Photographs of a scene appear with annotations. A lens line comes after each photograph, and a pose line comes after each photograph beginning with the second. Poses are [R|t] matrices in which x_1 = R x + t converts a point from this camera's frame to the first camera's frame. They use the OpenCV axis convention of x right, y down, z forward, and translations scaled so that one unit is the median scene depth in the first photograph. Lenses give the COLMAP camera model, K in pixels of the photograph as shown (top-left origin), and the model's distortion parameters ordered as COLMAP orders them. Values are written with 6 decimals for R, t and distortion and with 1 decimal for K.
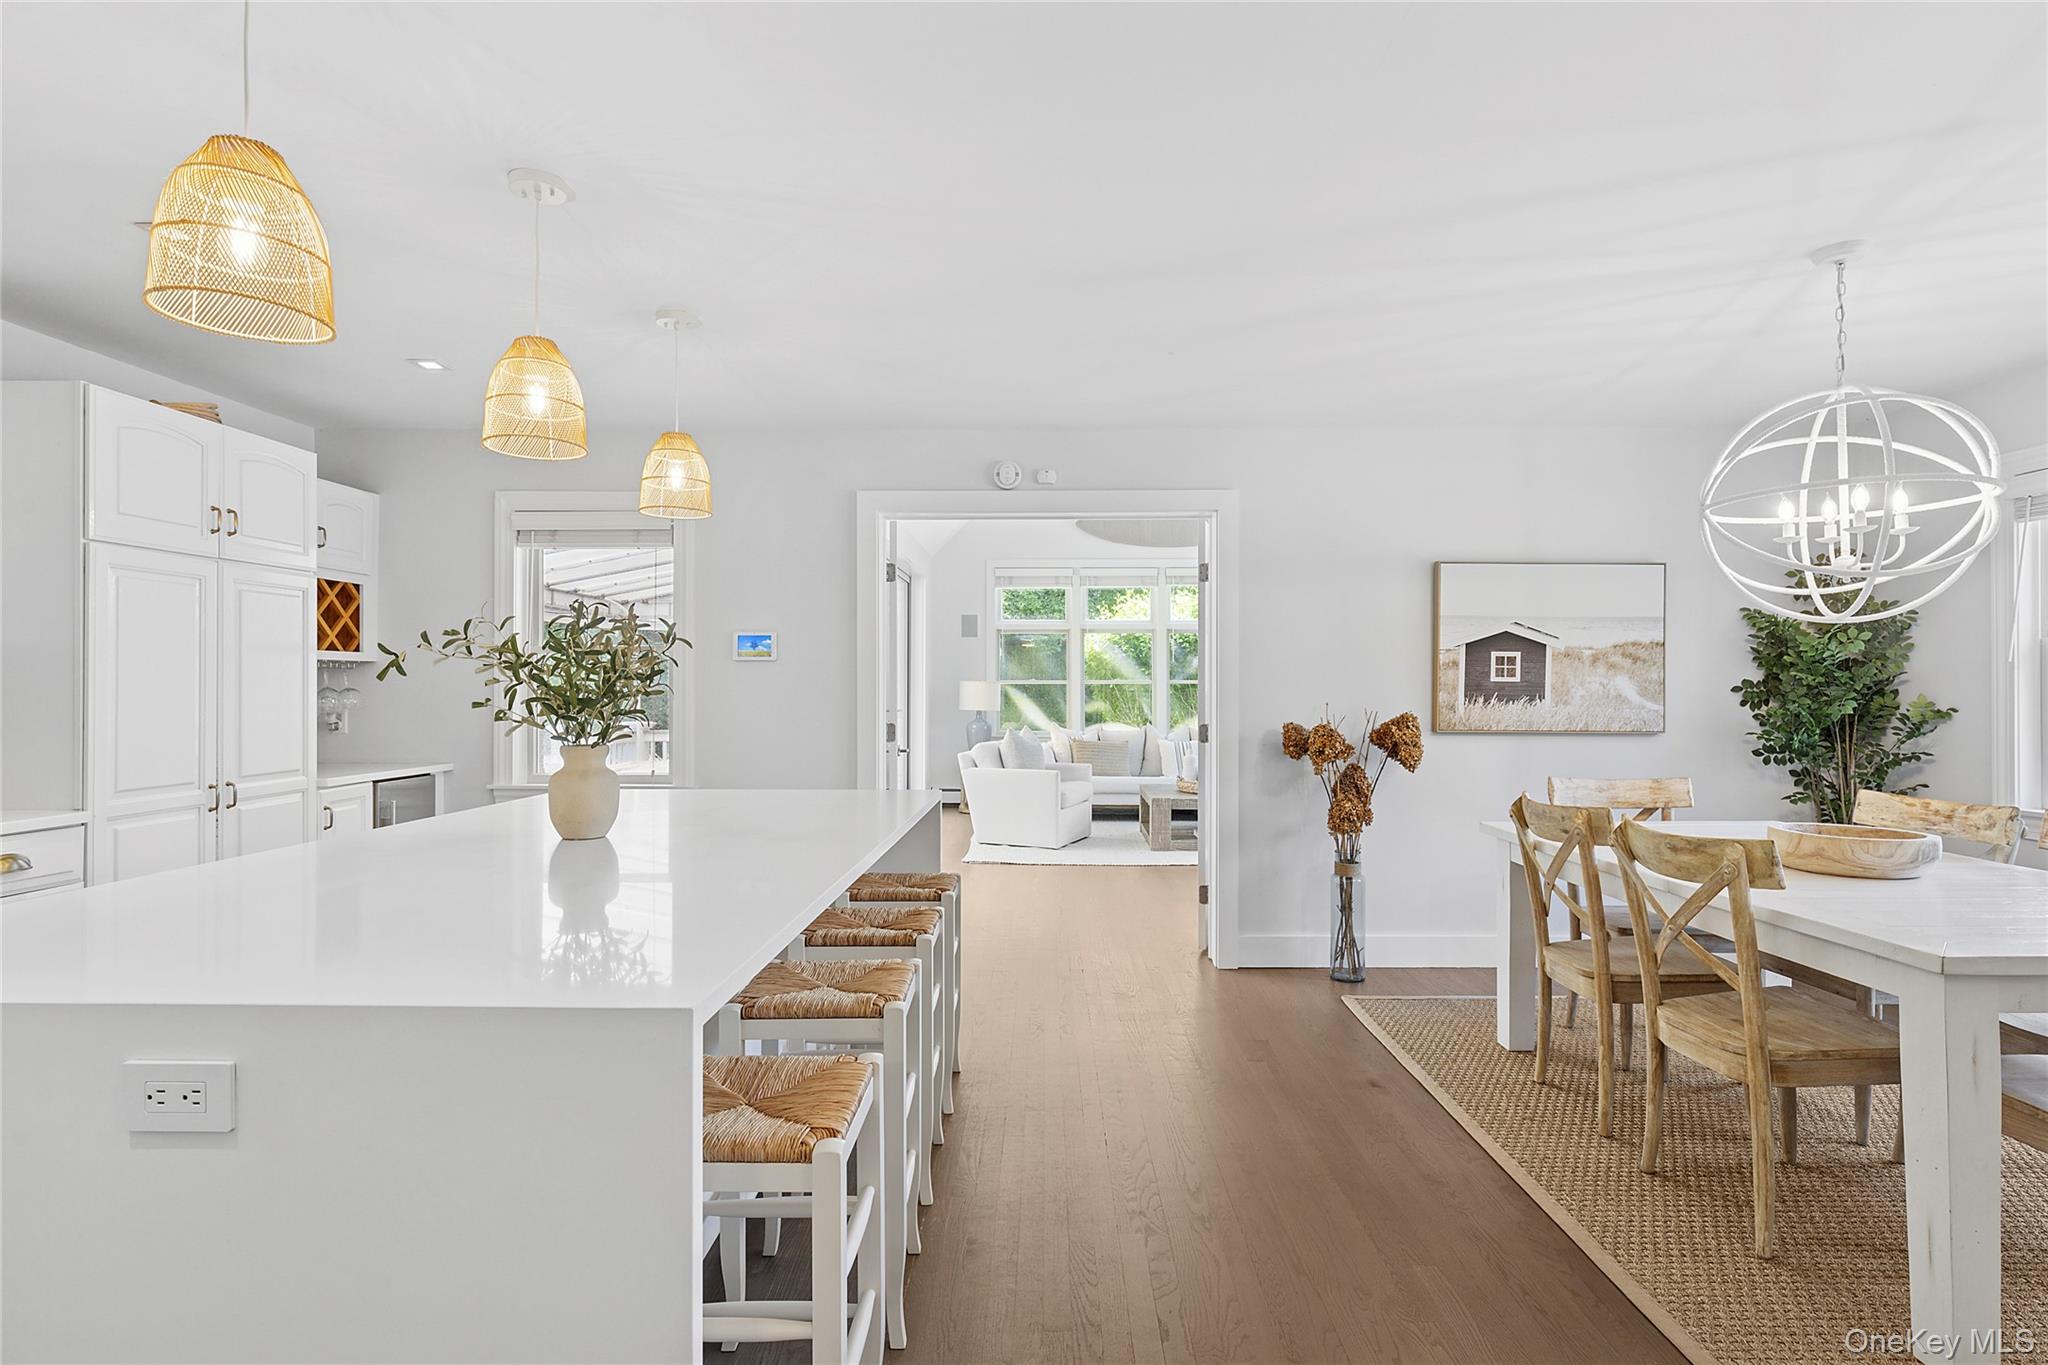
lens RADIAL K [[1014.0, 0, 1029.6], [0, 1014.0, 688.1], [0, 0, 1]] dist [-0.001053, 0.000648]
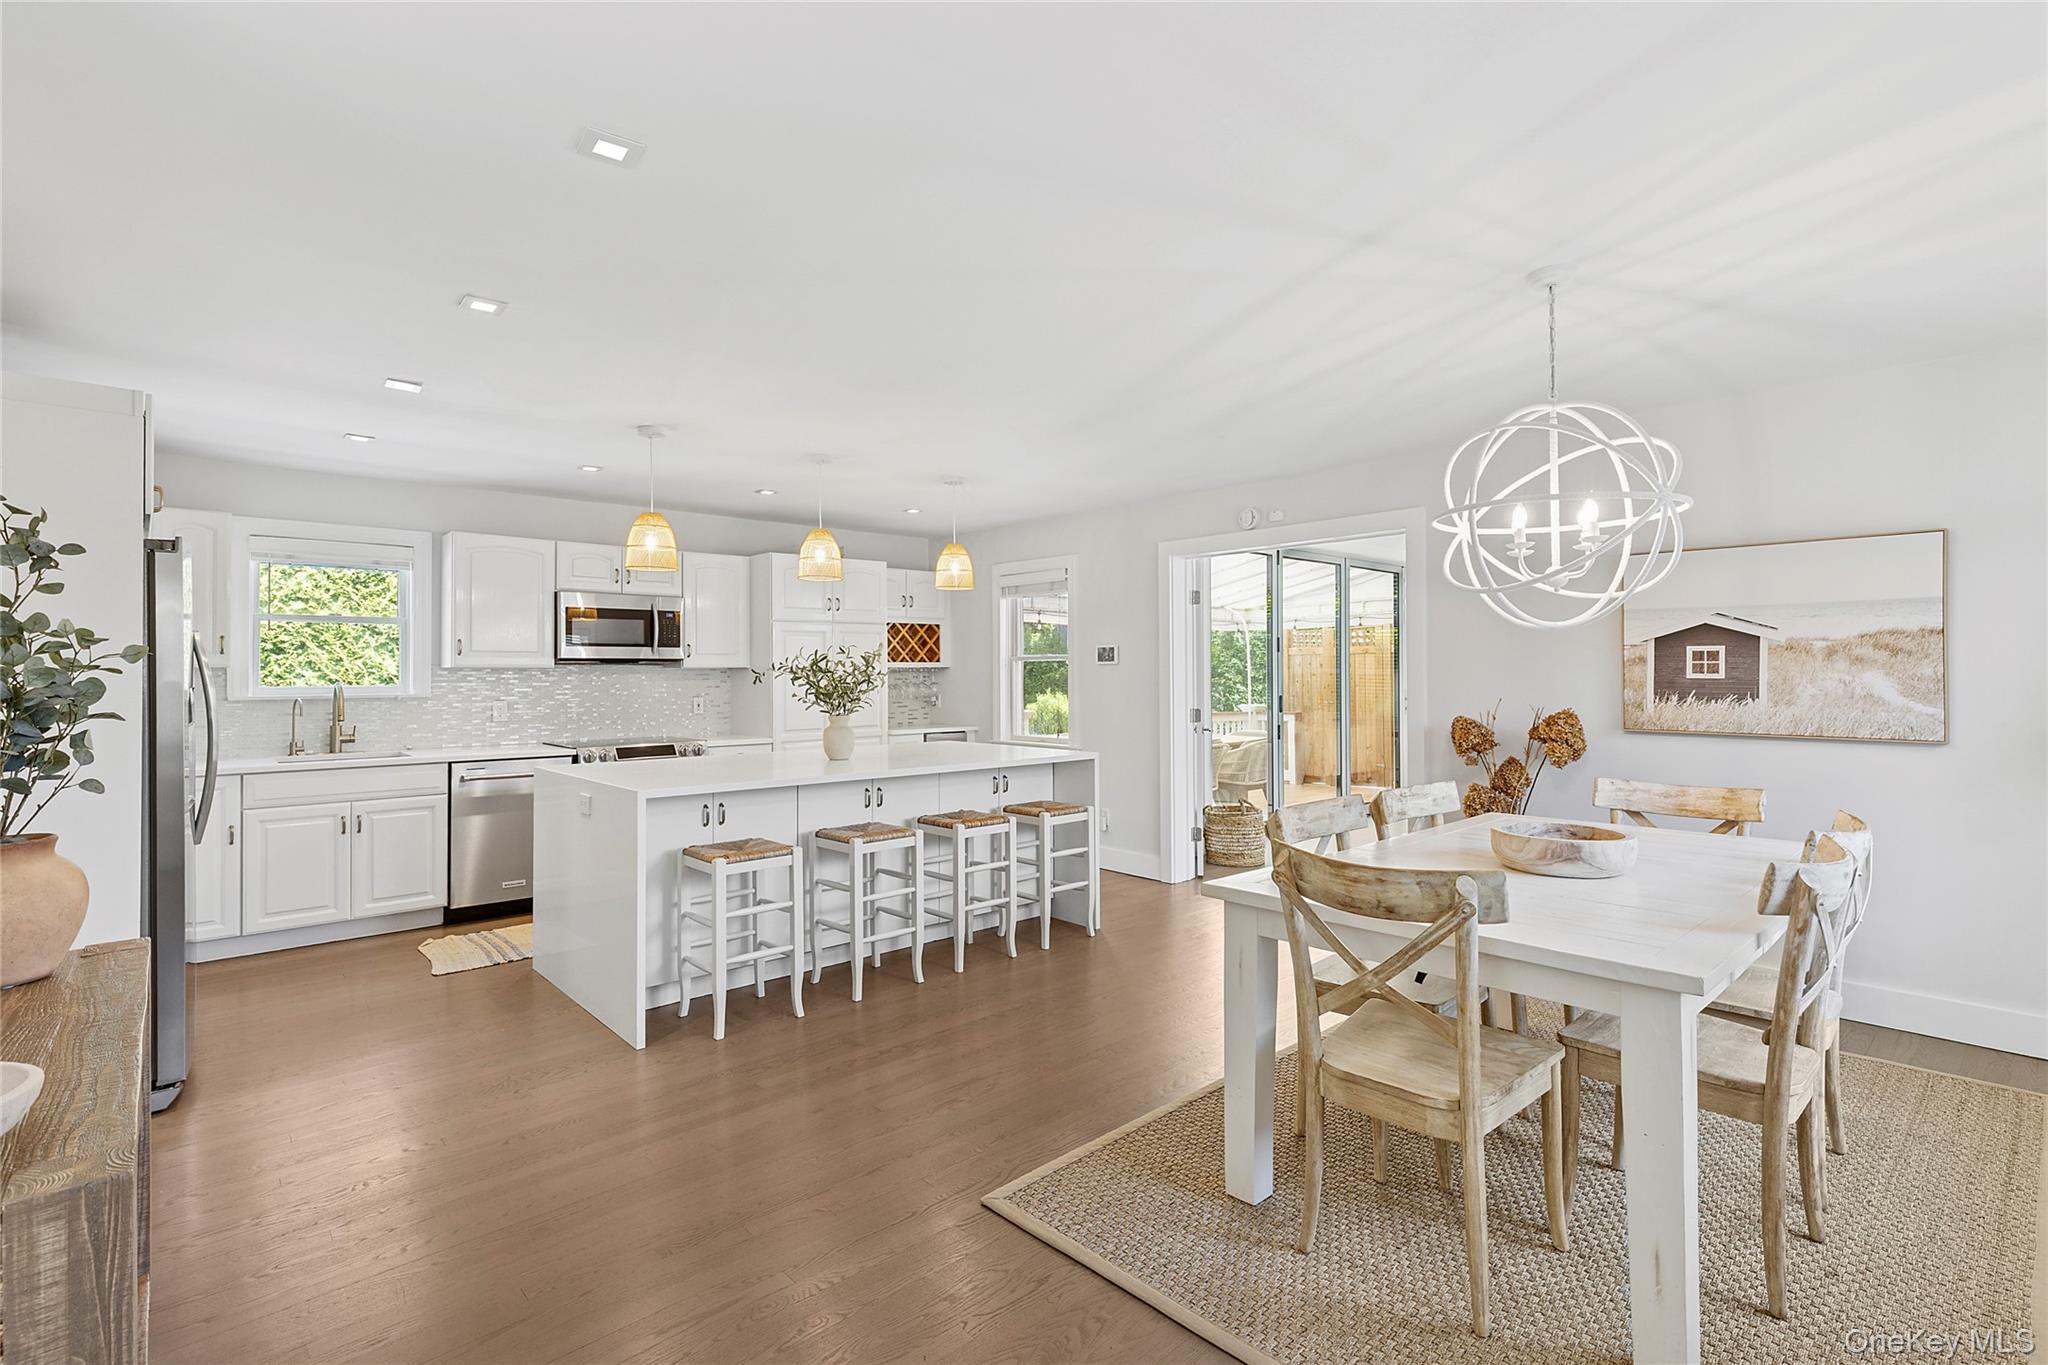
lens RADIAL K [[959.9, 0, 1014.2], [0, 959.9, 668.7], [0, 0, 1]] dist [0.004101, -0.000034]
pose [[0.674043, -0.008075, -0.738648, 0.690220], [0.004991, 0.999967, -0.006377, -0.012755], [0.738675, 0.000612, 0.674061, -0.045486]]
